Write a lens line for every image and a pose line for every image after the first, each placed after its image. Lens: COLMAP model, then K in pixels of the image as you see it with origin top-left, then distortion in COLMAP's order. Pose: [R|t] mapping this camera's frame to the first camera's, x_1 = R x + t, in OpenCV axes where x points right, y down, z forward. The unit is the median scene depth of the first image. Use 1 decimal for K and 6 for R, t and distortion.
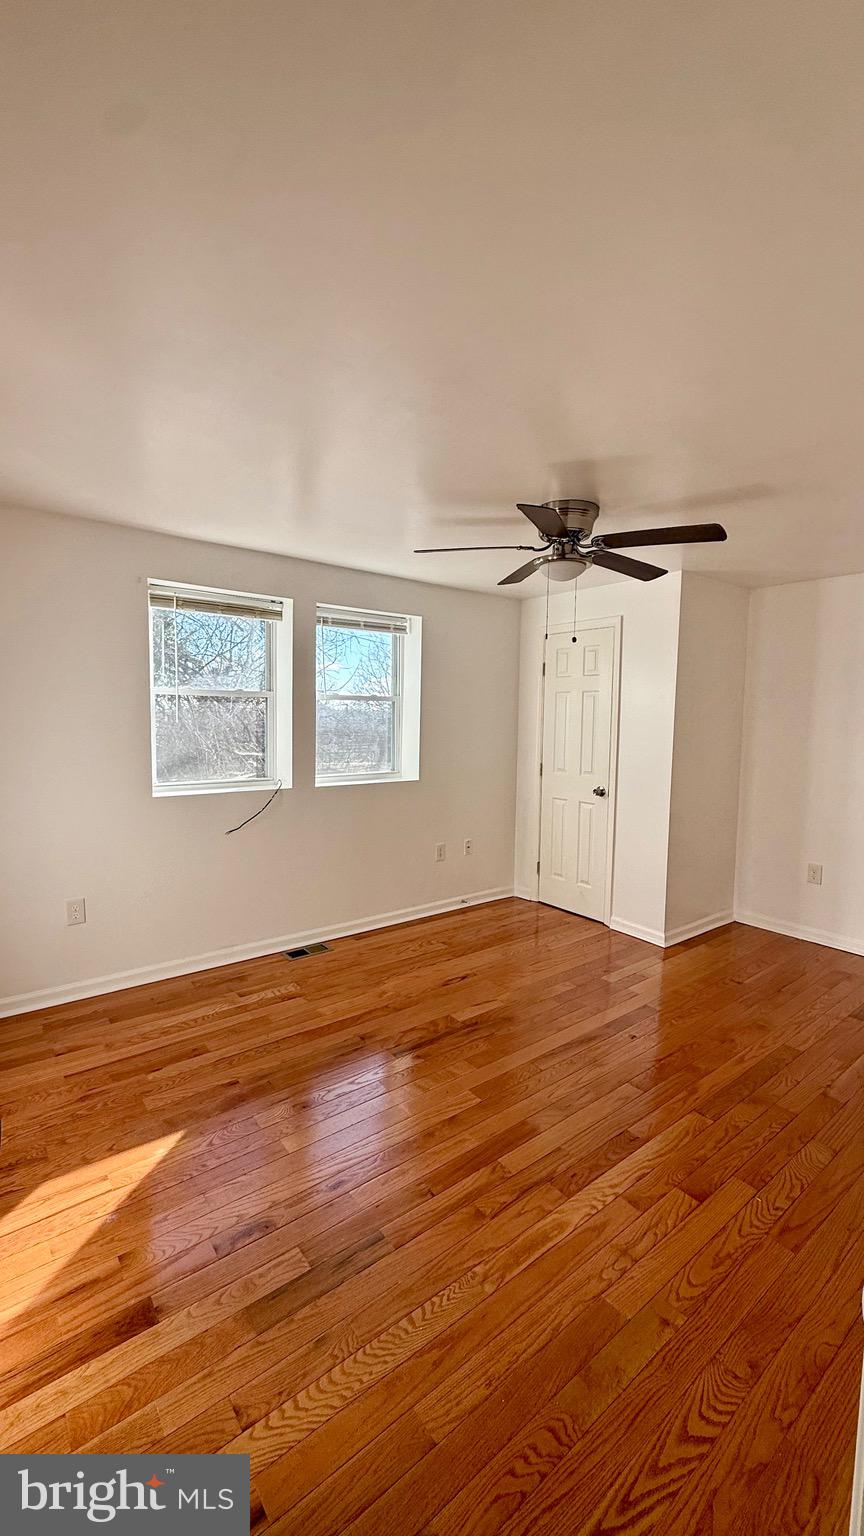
lens RADIAL K [[619.5, 0, 432.2], [0, 619.5, 767.8], [0, 0, 1]] dist [0.004534, -0.000211]
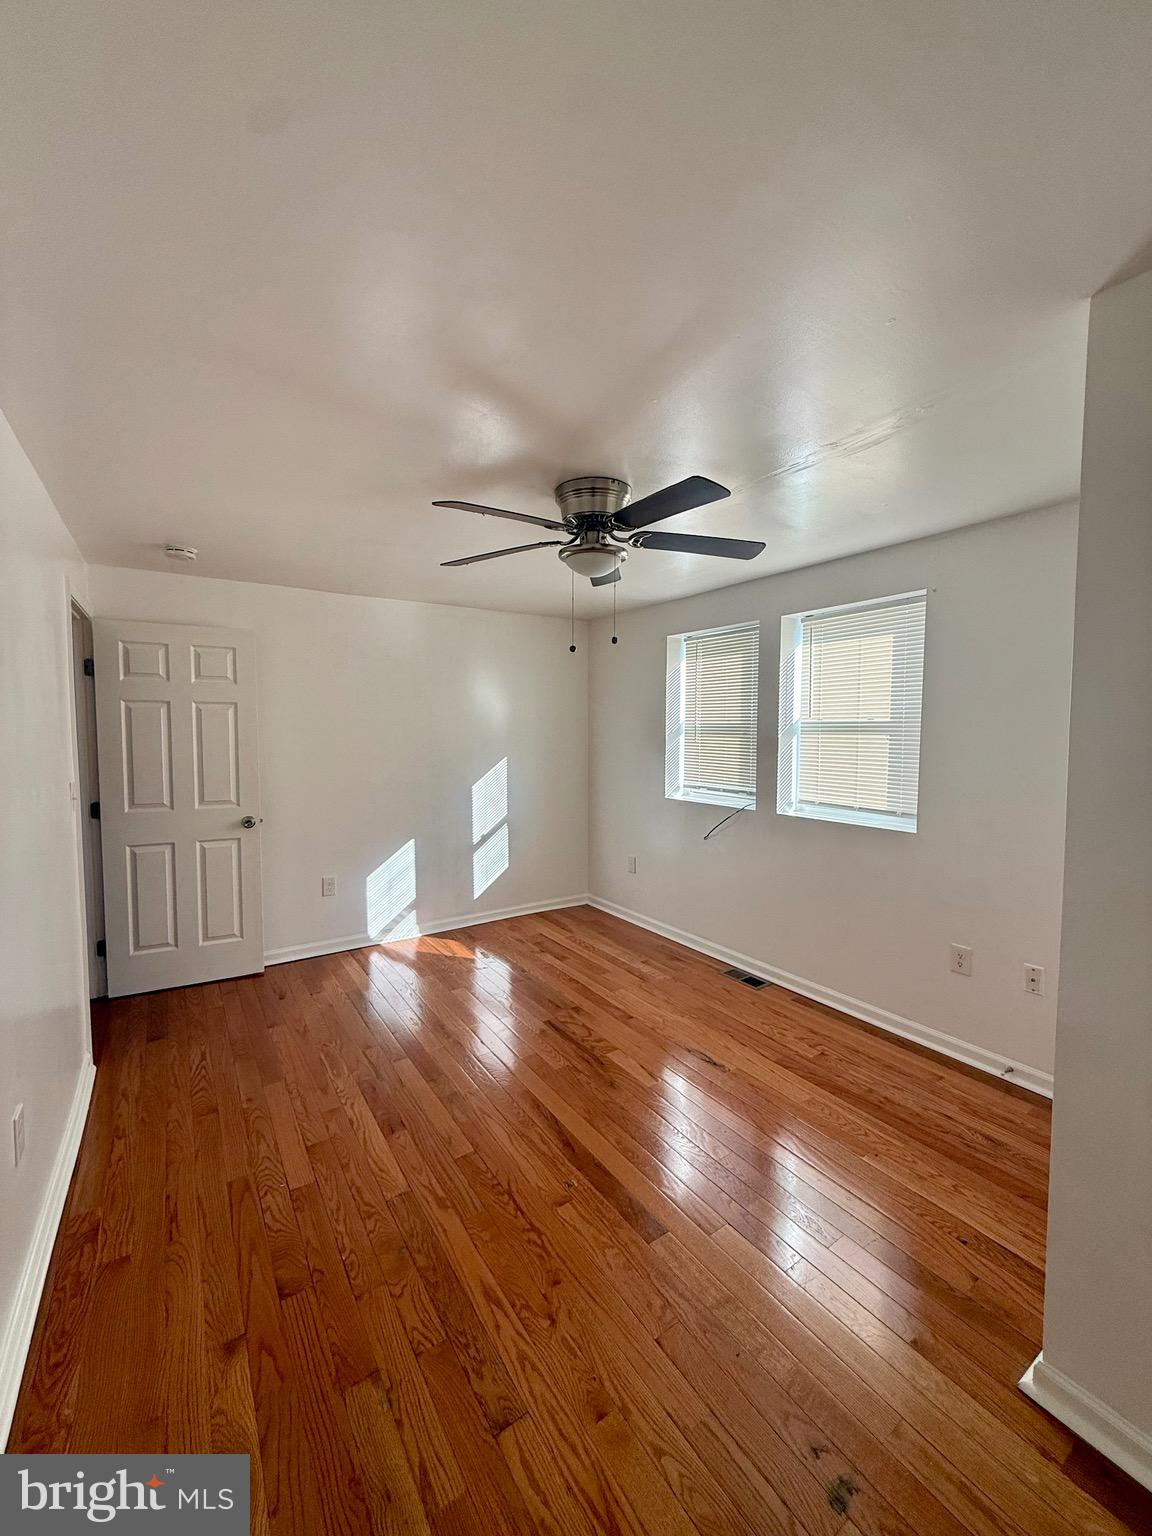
lens RADIAL K [[615.1, 0, 569.9], [0, 615.1, 767.7], [0, 0, 1]] dist [0.000156, 0.000174]
pose [[-0.092889, 0.047400, -0.994548, 1.020352], [-0.085075, 0.994835, 0.055359, -0.085472], [0.992035, 0.089753, -0.088376, 1.033503]]
